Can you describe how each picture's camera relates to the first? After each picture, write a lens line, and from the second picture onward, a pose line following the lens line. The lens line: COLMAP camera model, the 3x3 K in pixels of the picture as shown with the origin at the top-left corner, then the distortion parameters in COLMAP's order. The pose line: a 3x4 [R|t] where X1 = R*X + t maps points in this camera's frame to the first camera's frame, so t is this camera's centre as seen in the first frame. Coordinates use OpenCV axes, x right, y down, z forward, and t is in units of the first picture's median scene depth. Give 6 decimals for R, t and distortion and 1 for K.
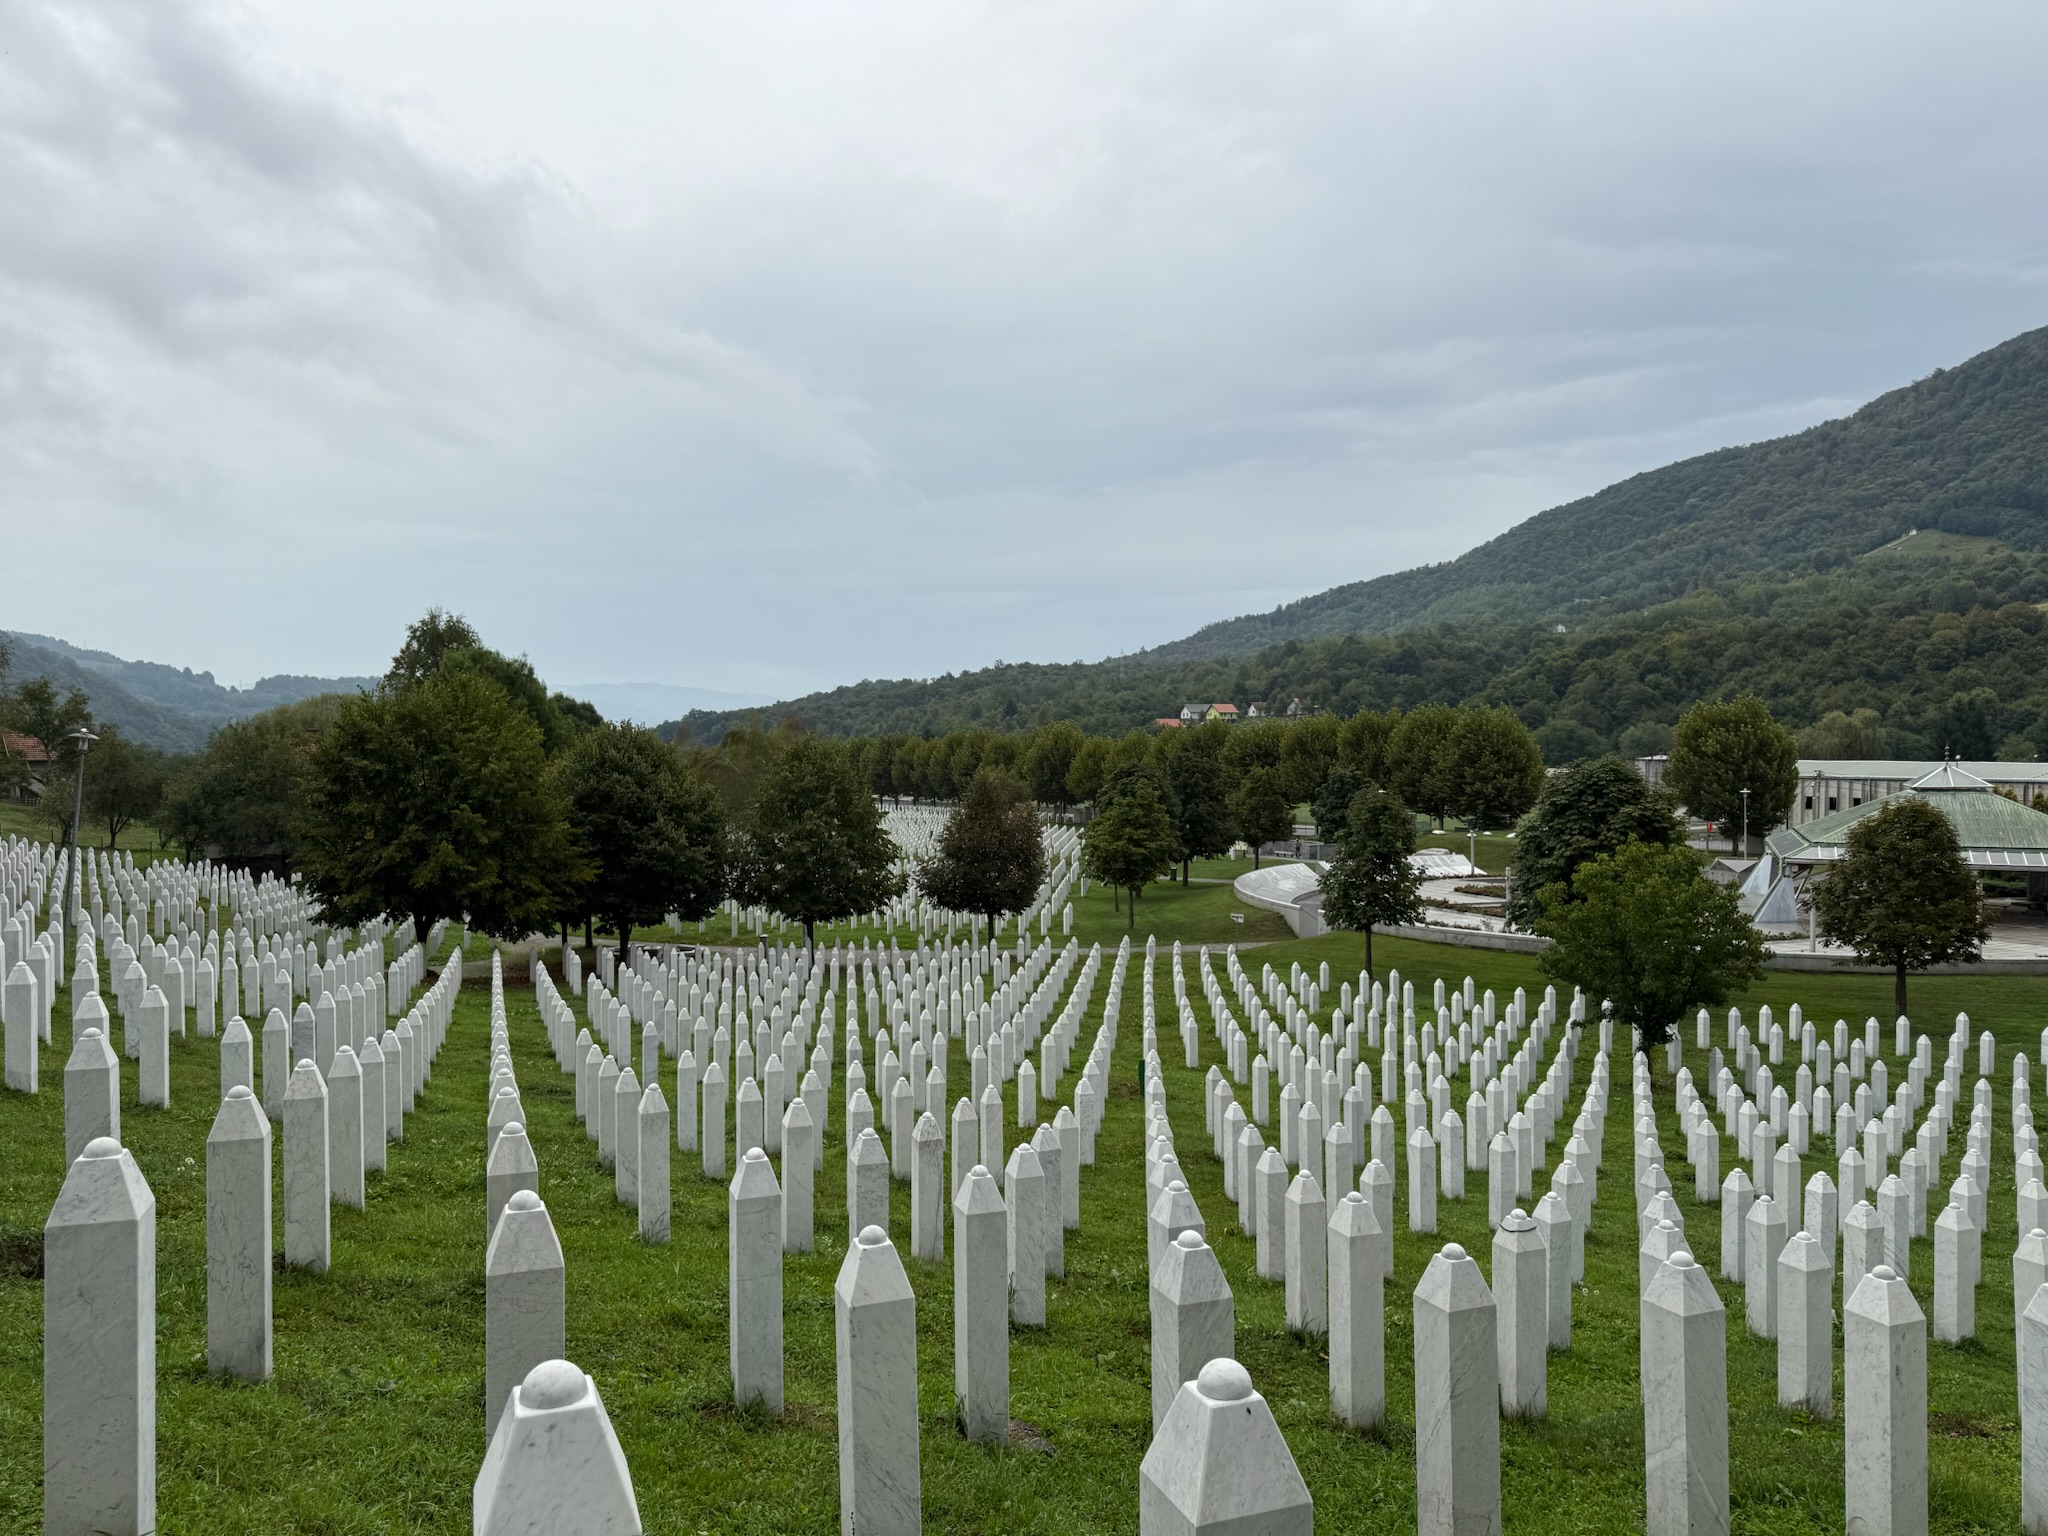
lens RADIAL K [[1450.4, 0, 1034.8], [0, 1450.4, 777.2], [0, 0, 1]] dist [0.079981, -0.125791]
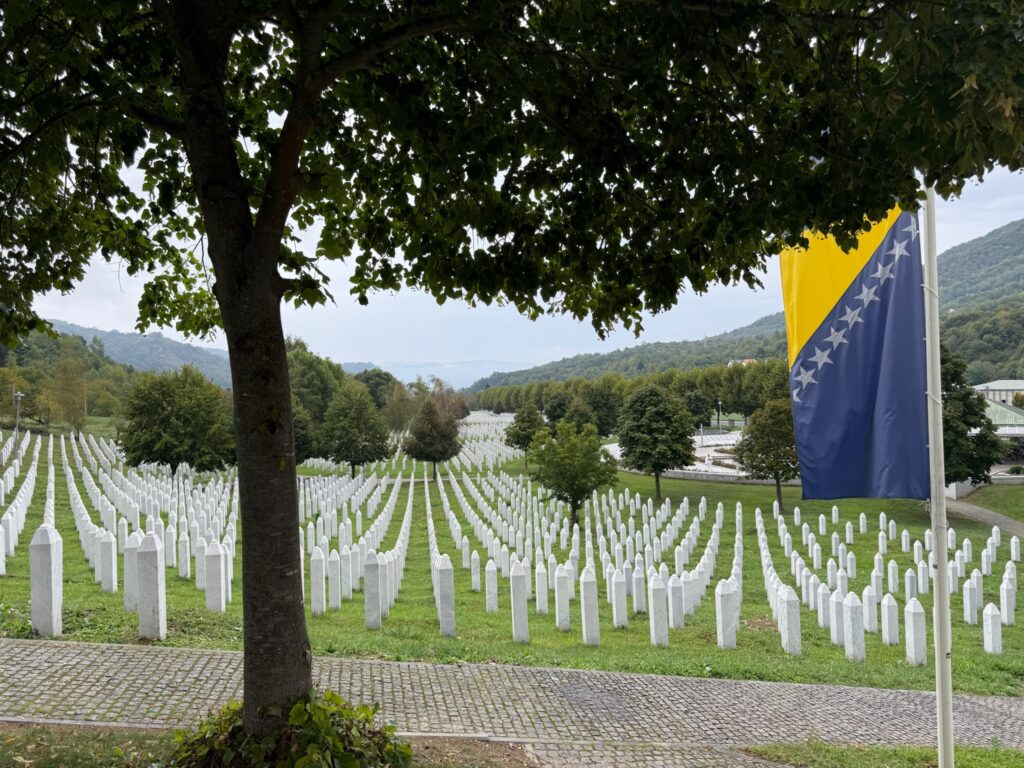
lens RADIAL K [[725.2, 0, 517.4], [0, 725.2, 388.6], [0, 0, 1]] dist [0.079981, -0.125791]
pose [[0.976227, -0.029445, -0.214739, 0.082919], [0.025457, 0.999449, -0.021314, 0.001945], [0.215248, 0.015341, 0.976439, -0.017834]]
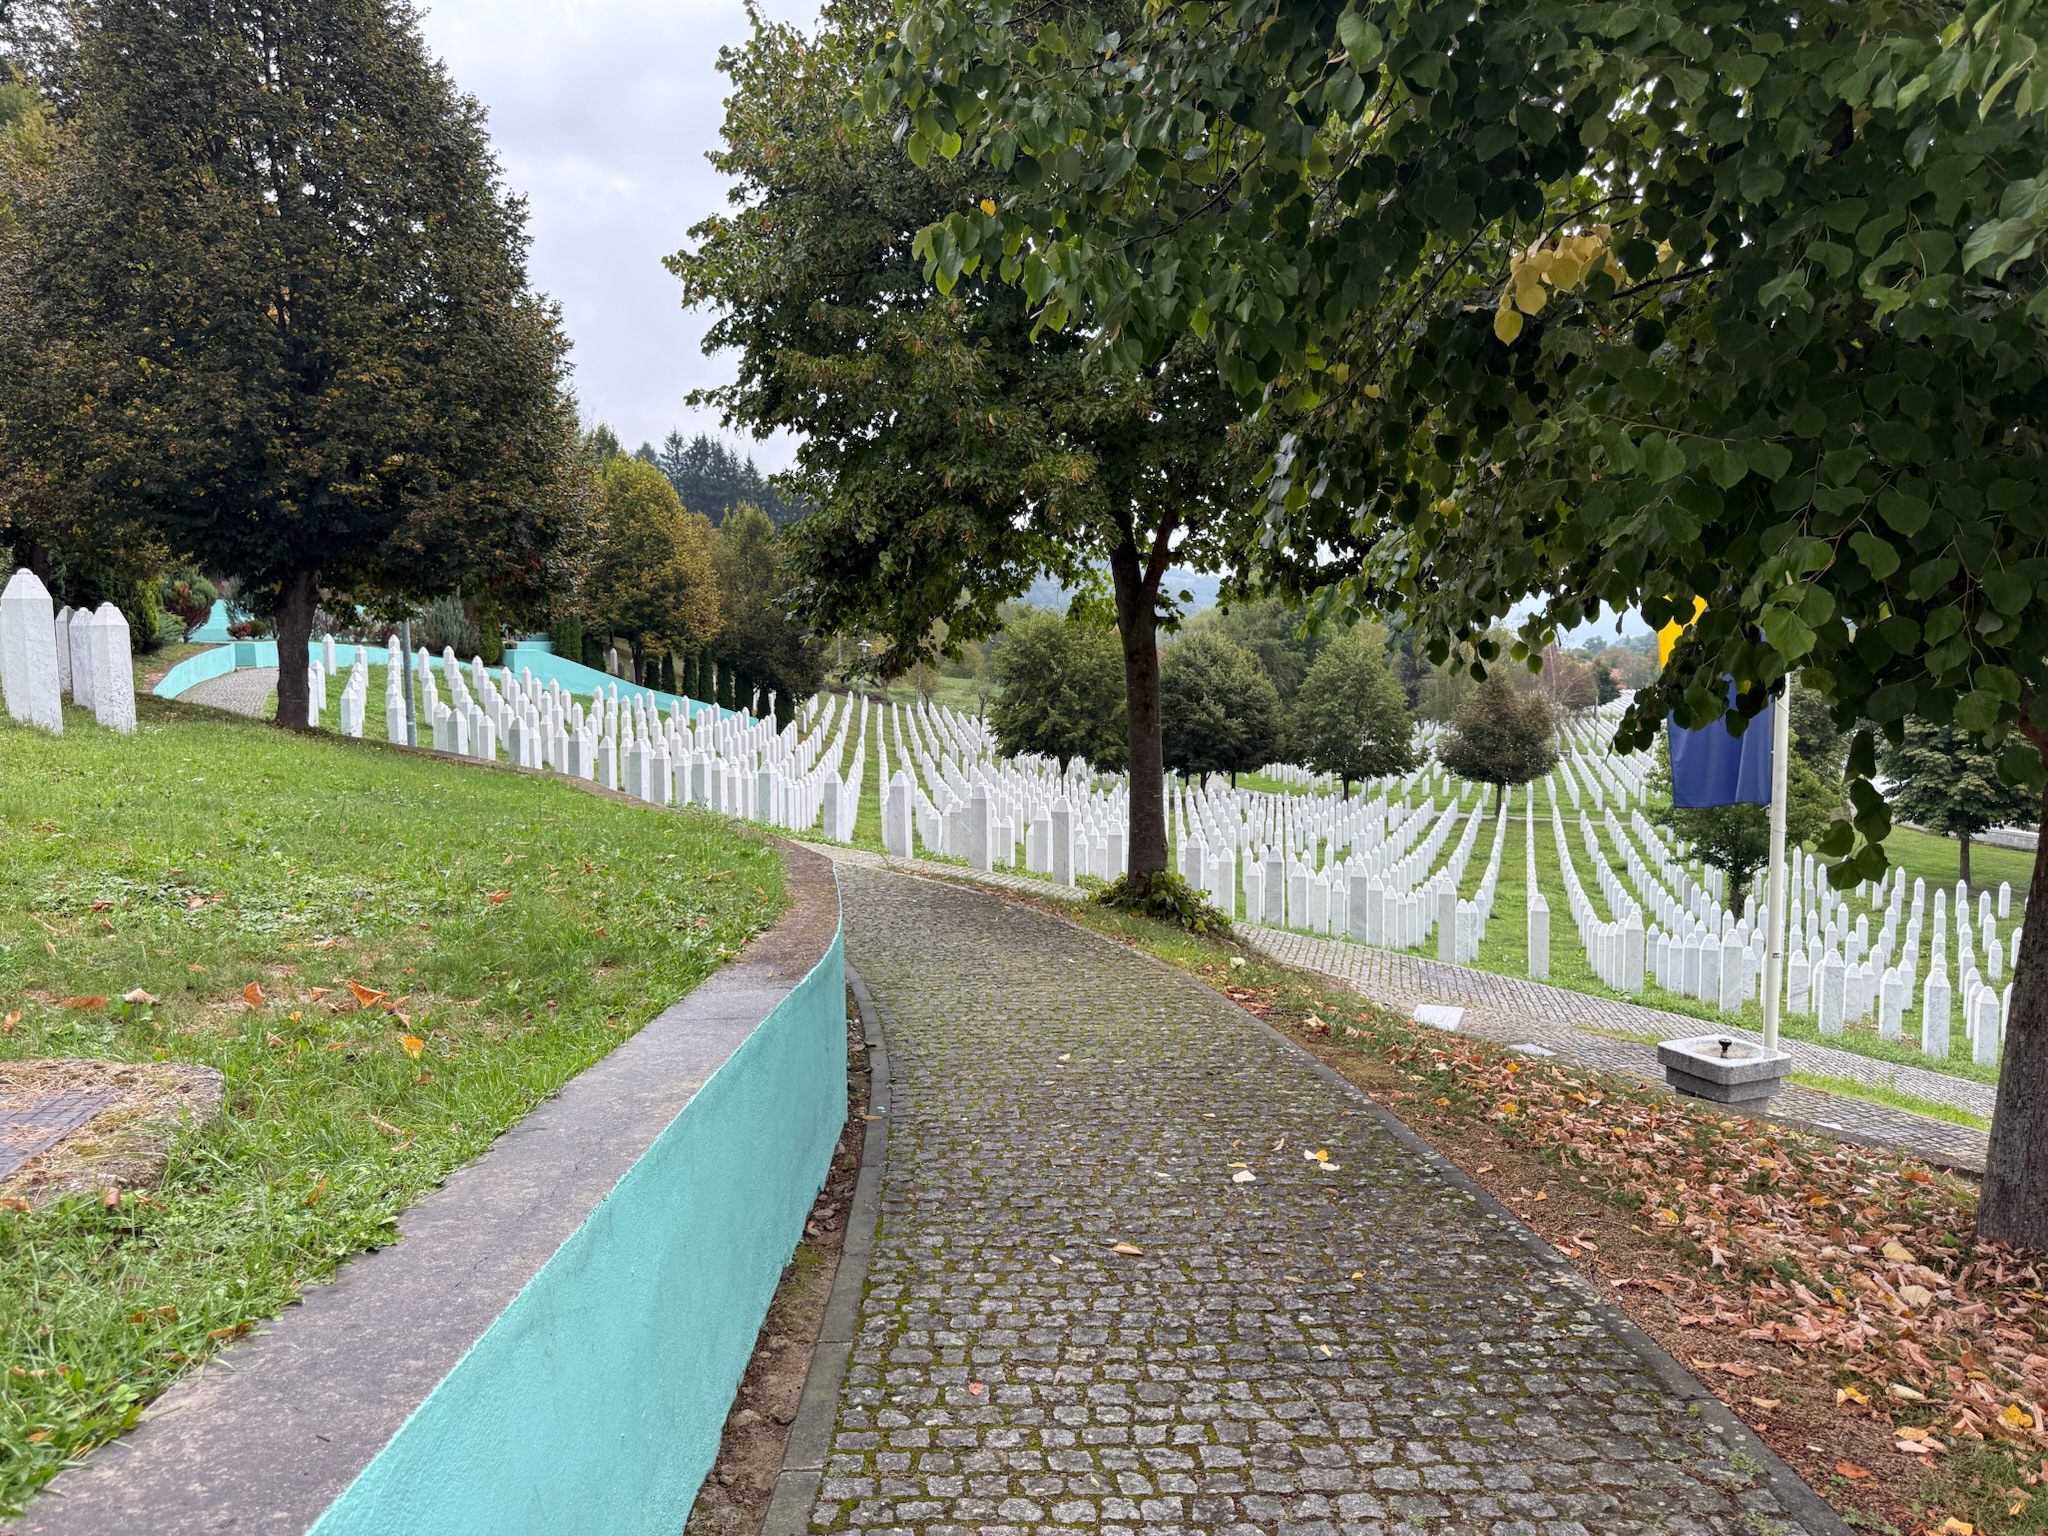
lens RADIAL K [[1450.4, 0, 1034.8], [0, 1450.4, 777.2], [0, 0, 1]] dist [0.079981, -0.125791]
pose [[0.782654, 0.049364, -0.620496, 0.102672], [-0.006300, 0.997427, 0.071405, 0.001129], [0.622425, -0.051976, 0.780952, -0.045567]]
